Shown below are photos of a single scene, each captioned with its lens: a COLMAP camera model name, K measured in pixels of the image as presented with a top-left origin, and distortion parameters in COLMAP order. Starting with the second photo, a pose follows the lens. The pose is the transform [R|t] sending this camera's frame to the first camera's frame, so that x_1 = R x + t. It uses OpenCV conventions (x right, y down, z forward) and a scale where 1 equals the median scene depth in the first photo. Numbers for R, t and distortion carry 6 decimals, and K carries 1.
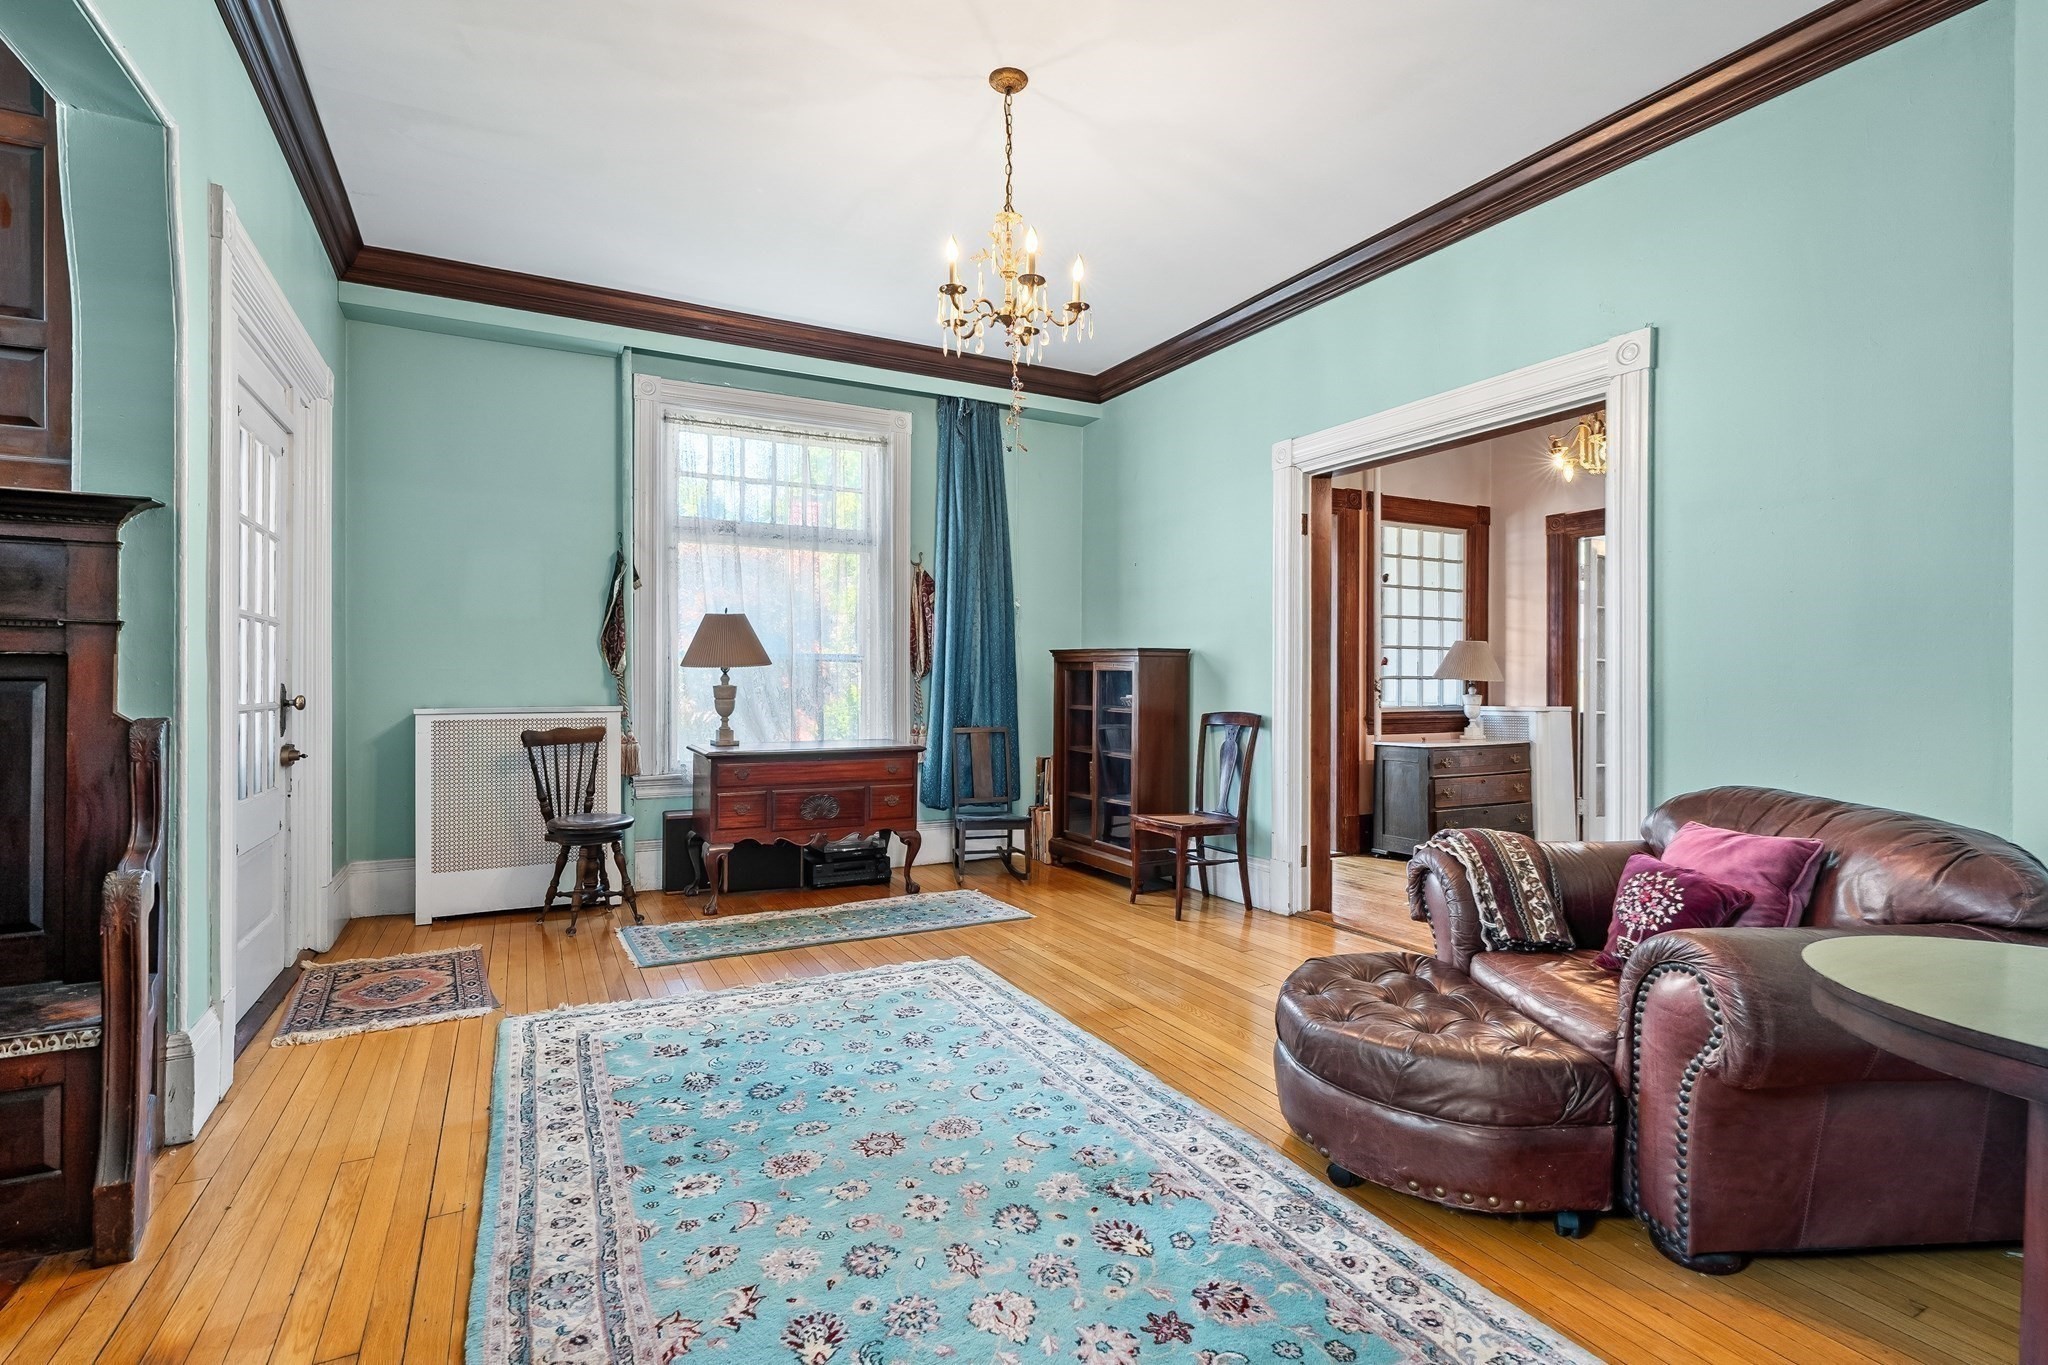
lens RADIAL K [[932.4, 0, 1027.7], [0, 932.4, 681.4], [0, 0, 1]] dist [-0.004843, 0.001302]
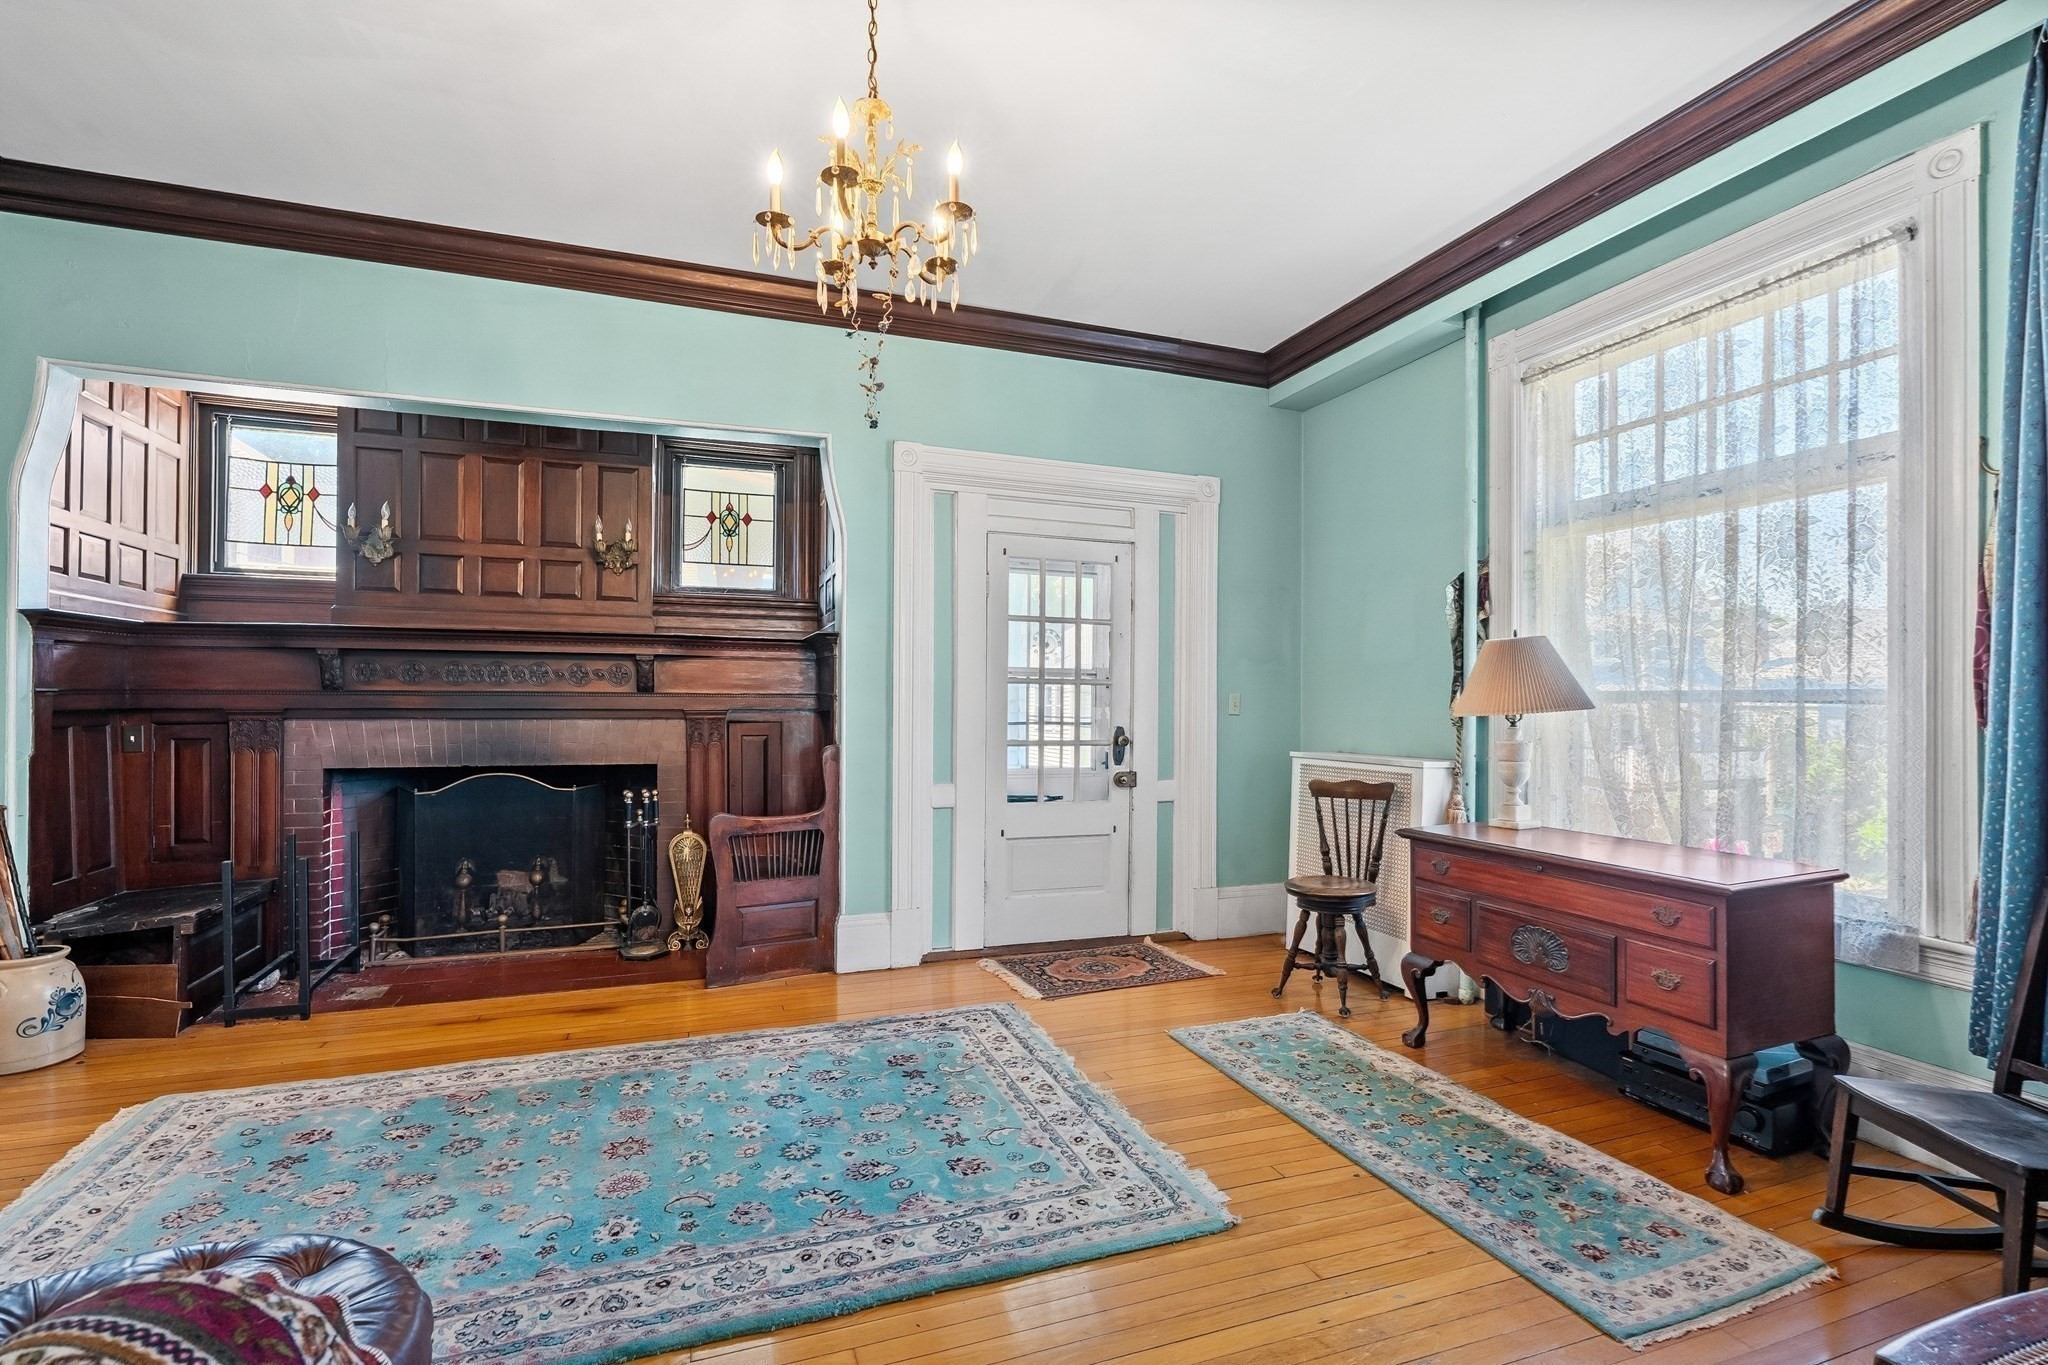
lens RADIAL K [[932.4, 0, 1034.7], [0, 932.4, 698.9], [0, 0, 1]] dist [-0.004843, 0.001302]
pose [[-0.116514, -0.007043, -0.993164, 0.450551], [-0.010043, 0.999932, -0.005913, -0.022251], [0.993138, 0.009285, -0.116577, 0.803503]]
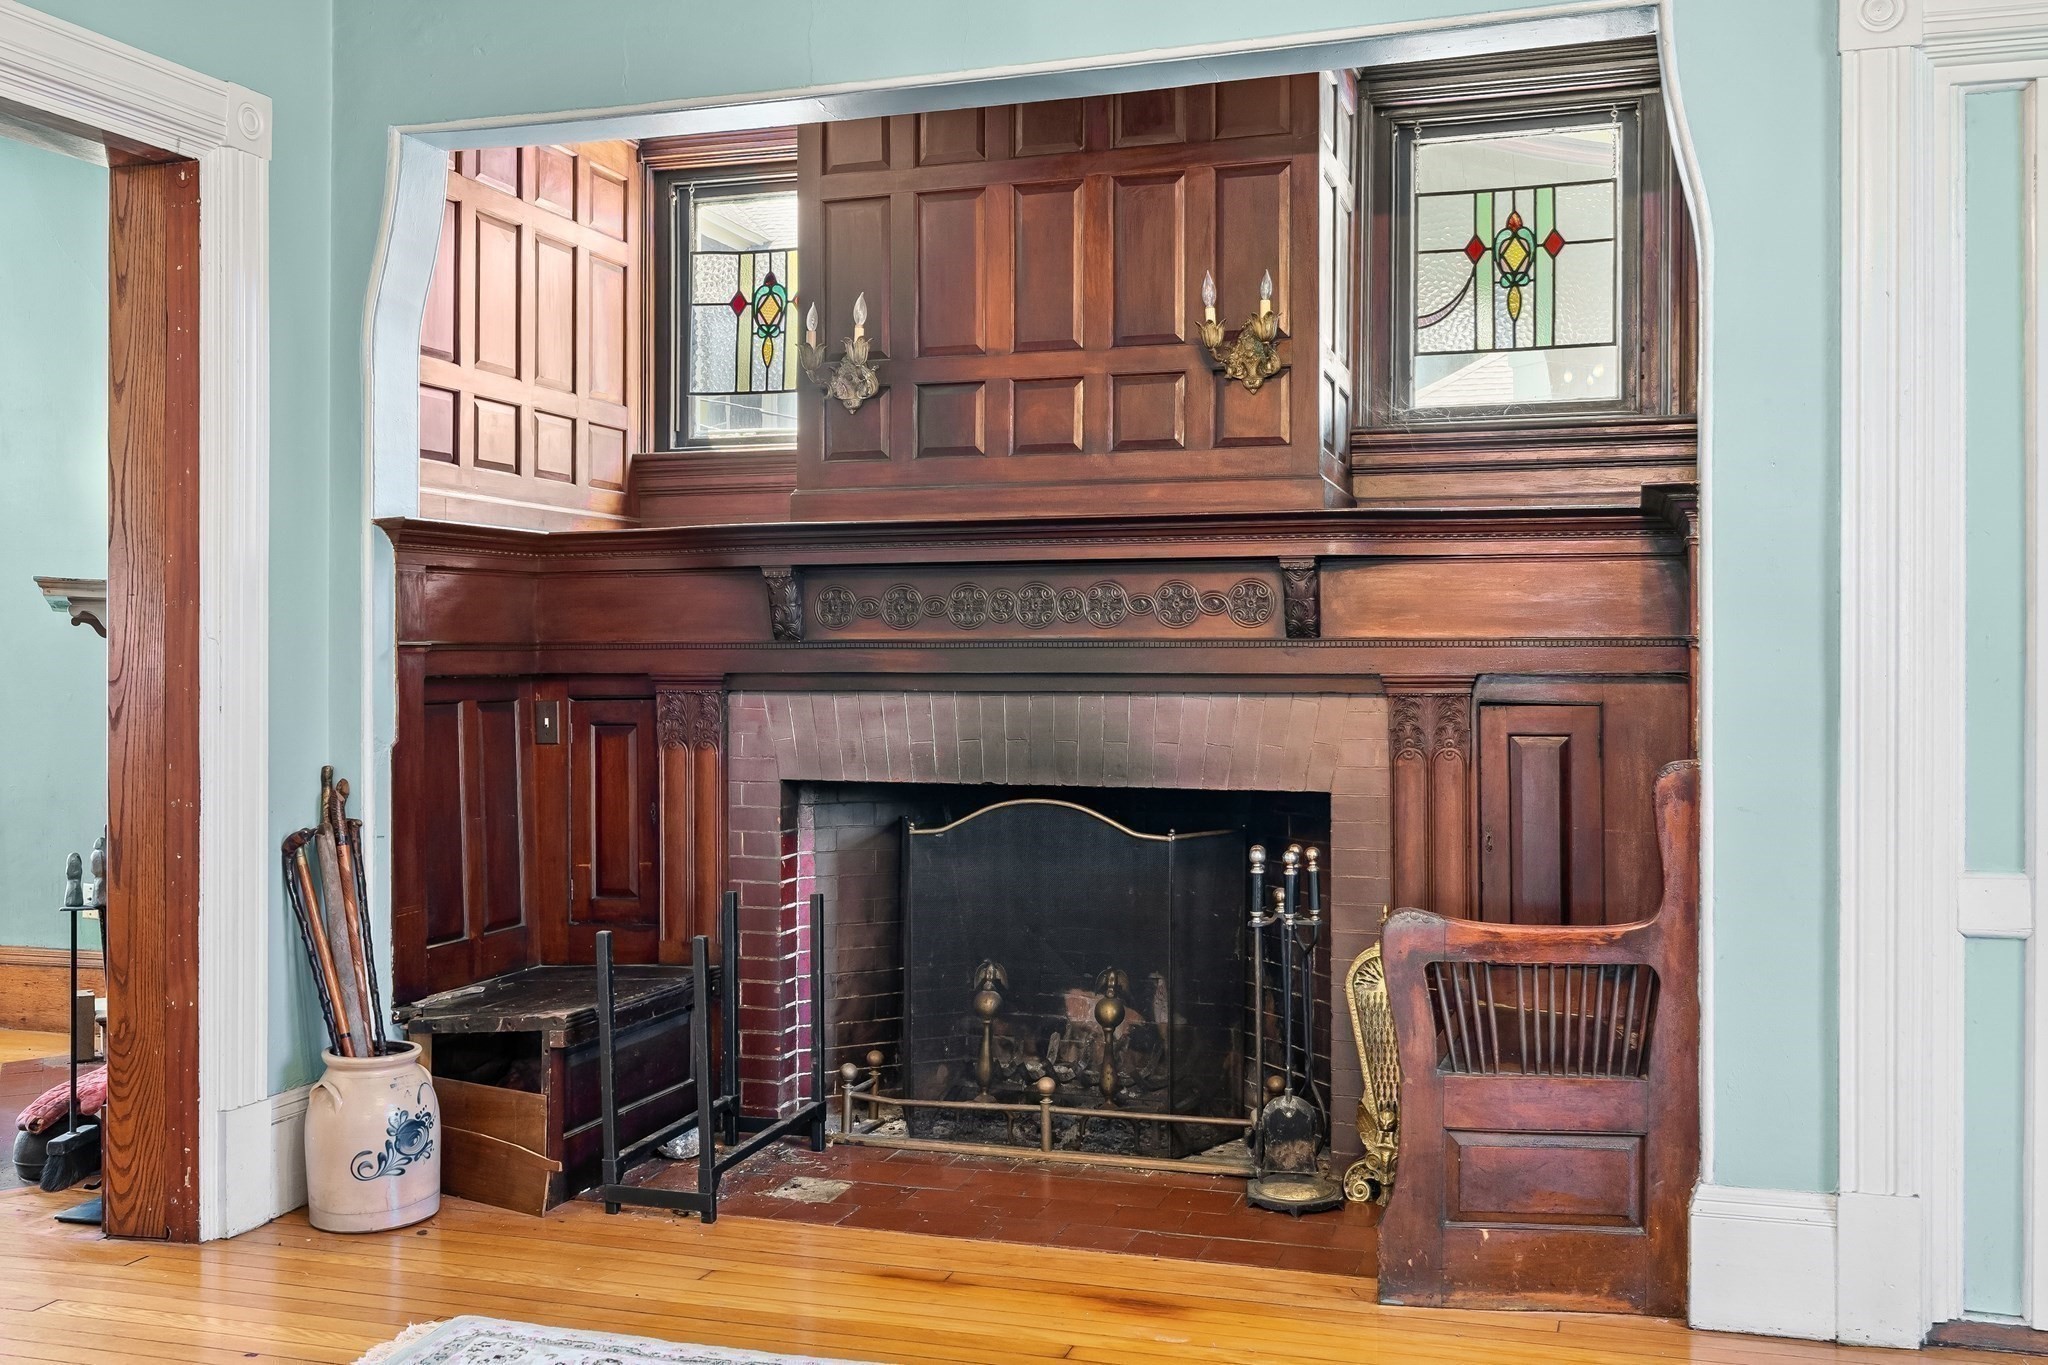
lens RADIAL K [[1963.6, 0, 1017.6], [0, 1963.6, 672.1], [0, 0, 1]] dist [0.003567, 0.000000]
pose [[-0.707876, -0.001097, -0.706335, 0.297128], [-0.005628, 0.999976, 0.004088, -0.016959], [0.706314, 0.006869, -0.707865, 0.868977]]
